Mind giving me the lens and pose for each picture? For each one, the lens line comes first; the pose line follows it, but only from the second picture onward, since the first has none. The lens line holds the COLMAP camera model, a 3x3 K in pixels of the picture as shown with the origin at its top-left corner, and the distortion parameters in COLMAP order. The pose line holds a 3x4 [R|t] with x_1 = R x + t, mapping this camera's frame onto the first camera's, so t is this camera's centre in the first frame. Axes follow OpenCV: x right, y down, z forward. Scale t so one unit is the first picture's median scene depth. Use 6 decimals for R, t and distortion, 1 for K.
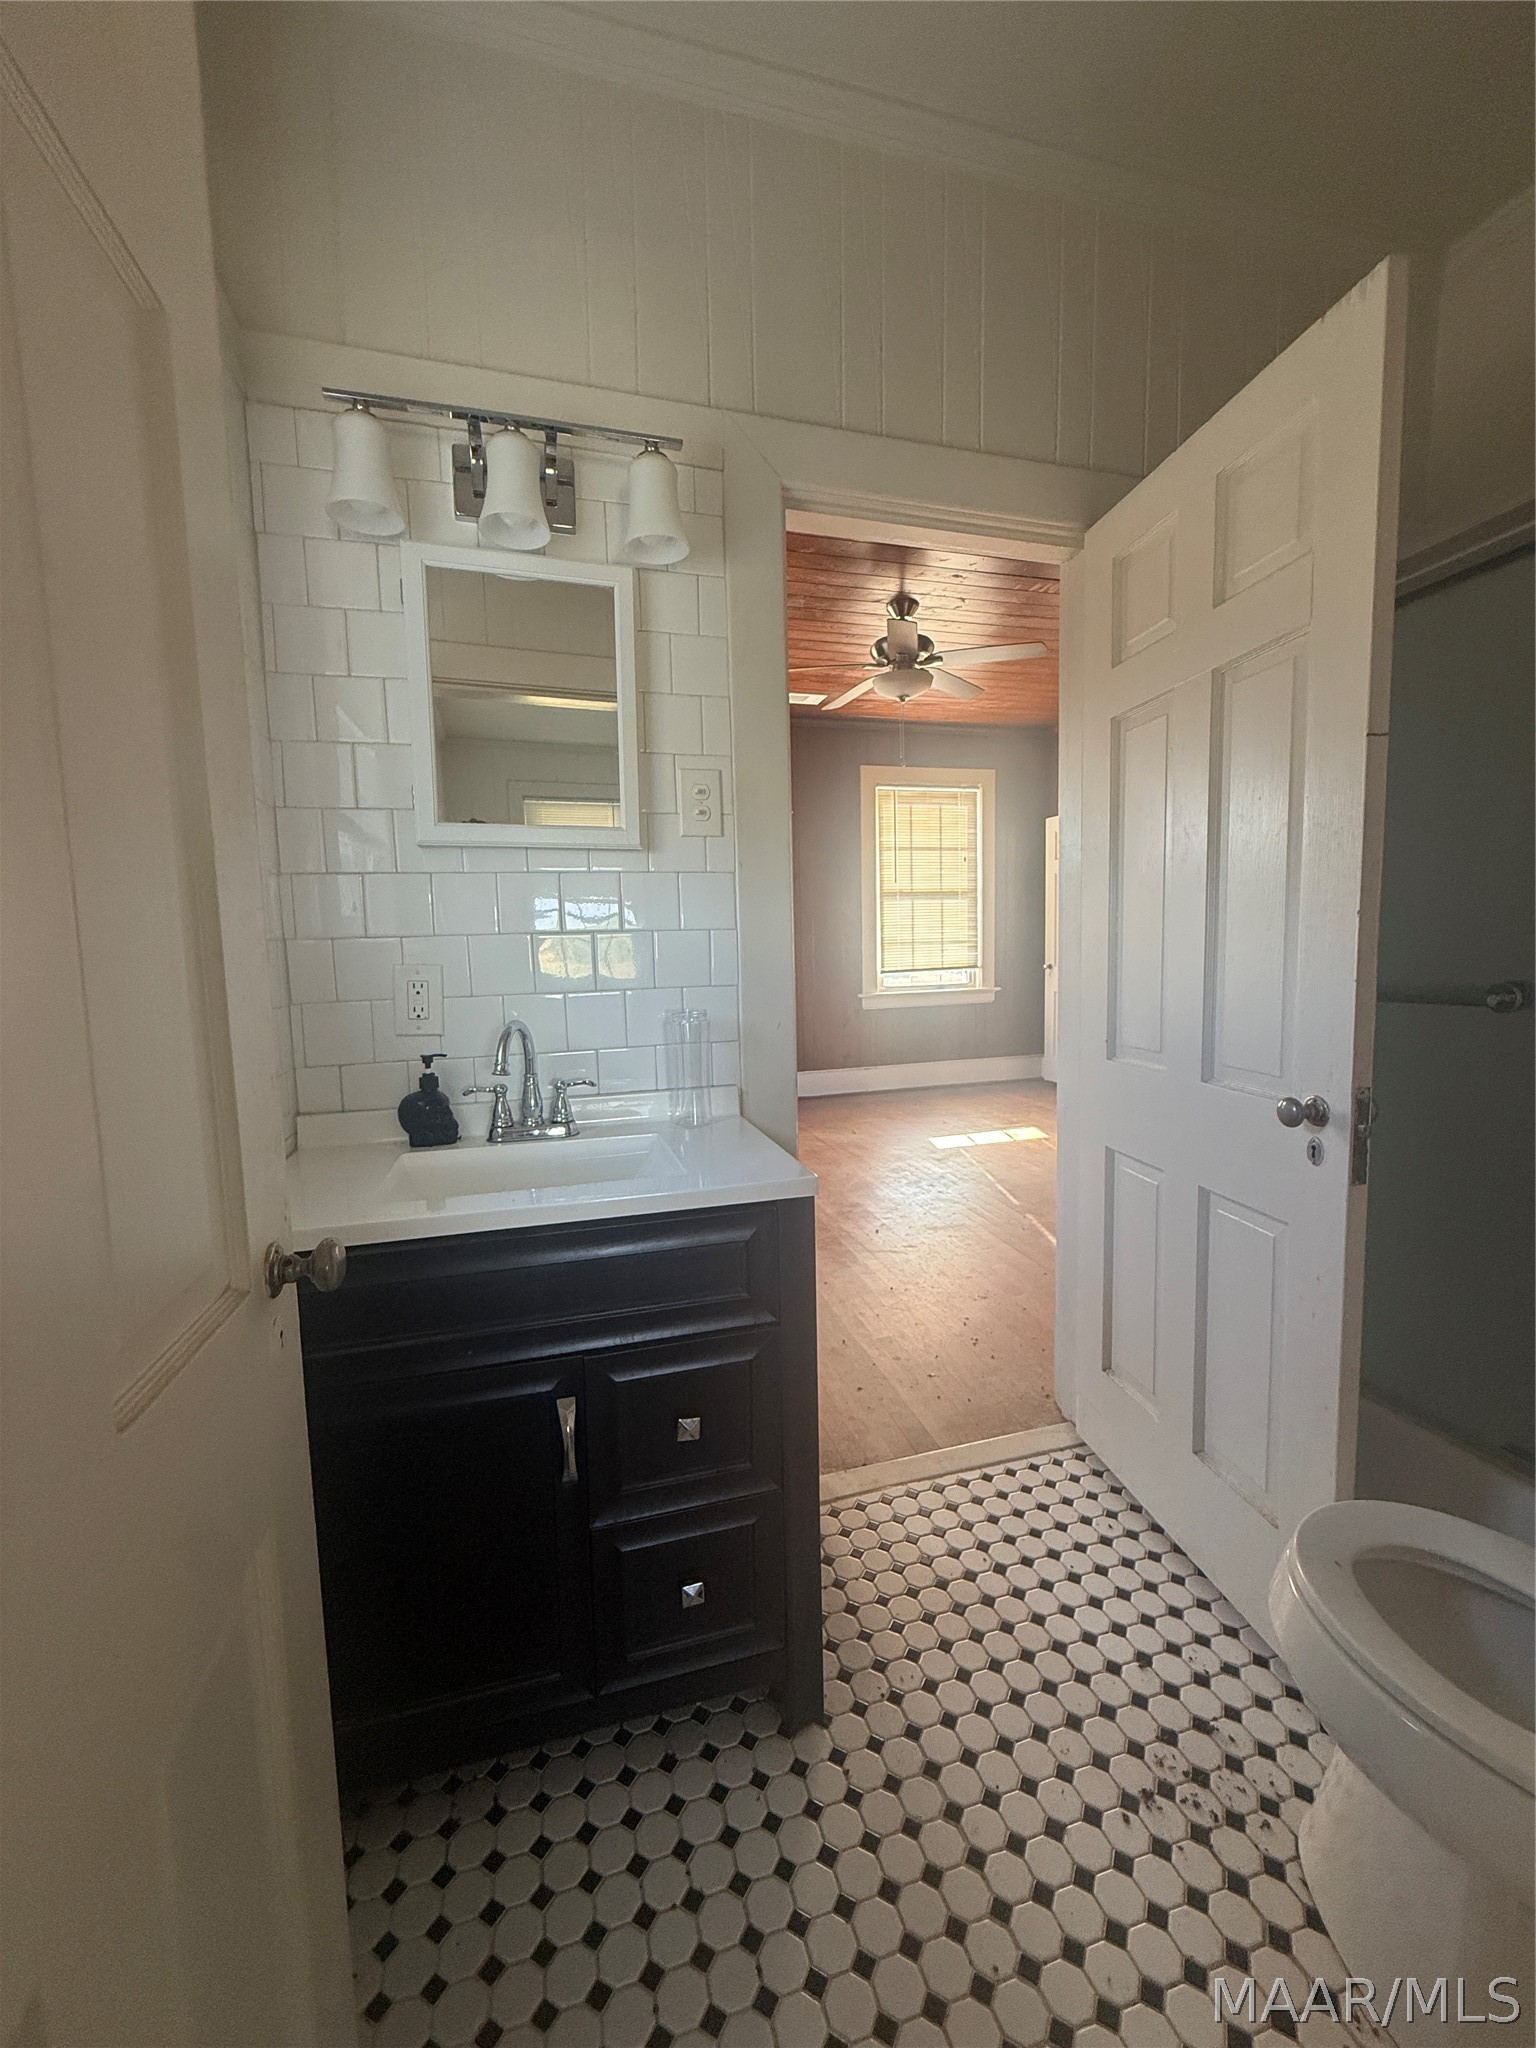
lens RADIAL K [[822.5, 0, 772.0], [0, 822.5, 1009.8], [0, 0, 1]] dist [-0.001454, 0.001836]
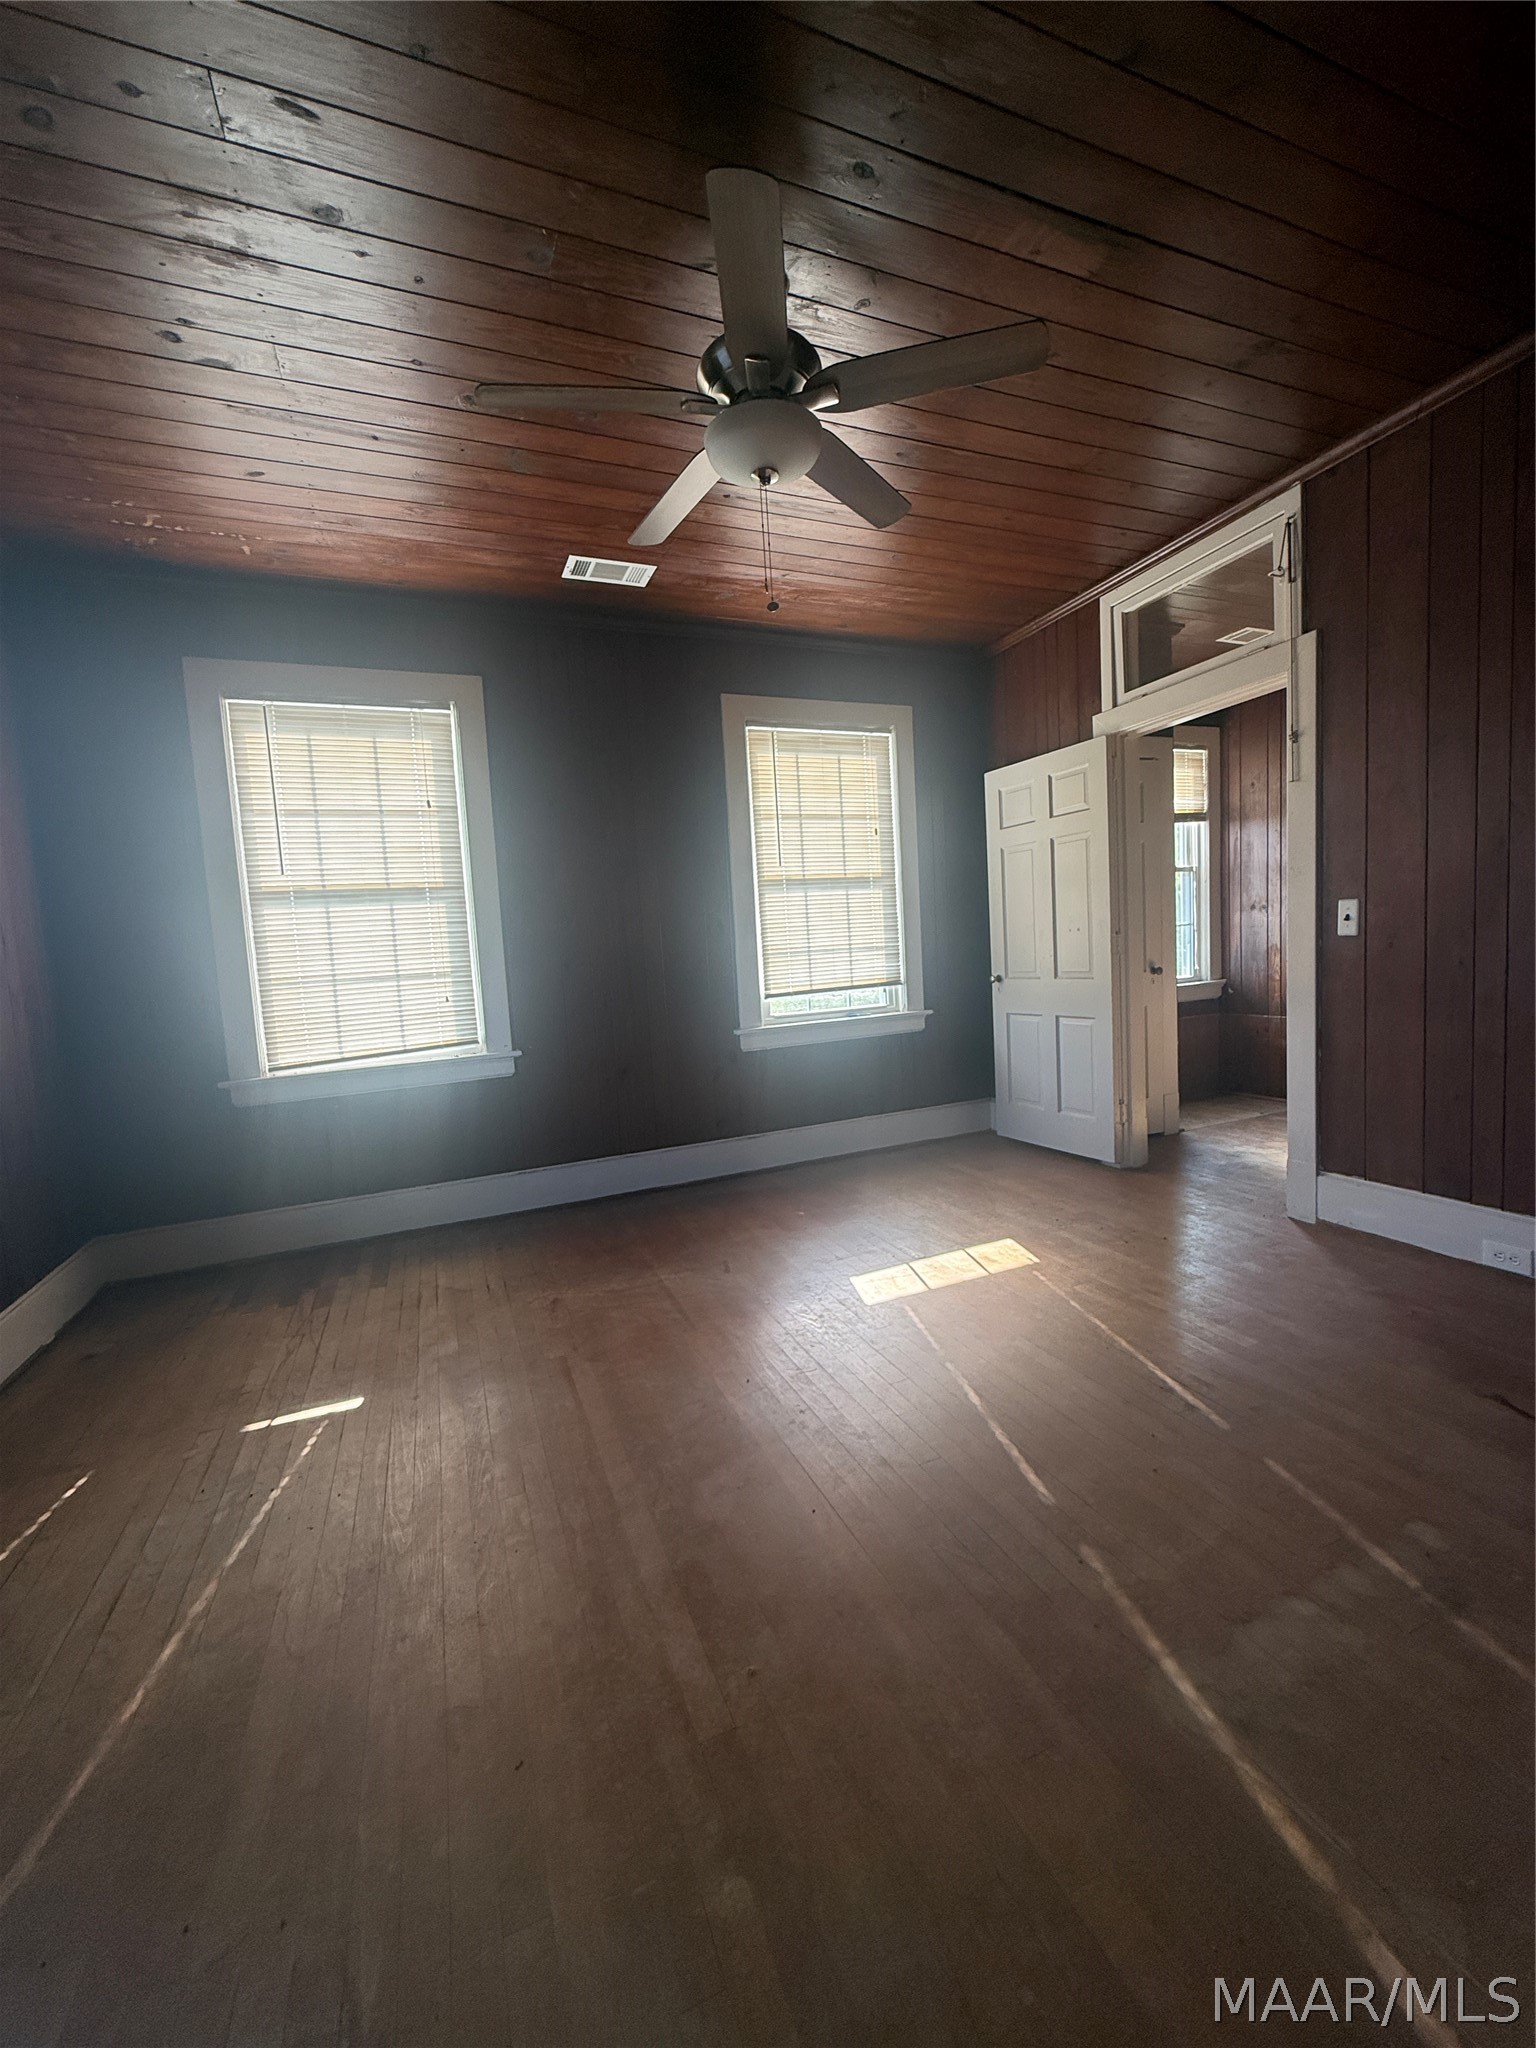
lens RADIAL K [[822.5, 0, 777.1], [0, 822.5, 1019.2], [0, 0, 1]] dist [-0.001454, 0.001836]
pose [[0.991341, -0.045756, 0.123083, 0.055381], [0.045988, 0.998942, 0.000958, -0.026419], [-0.122997, 0.004711, 0.992396, 0.308245]]
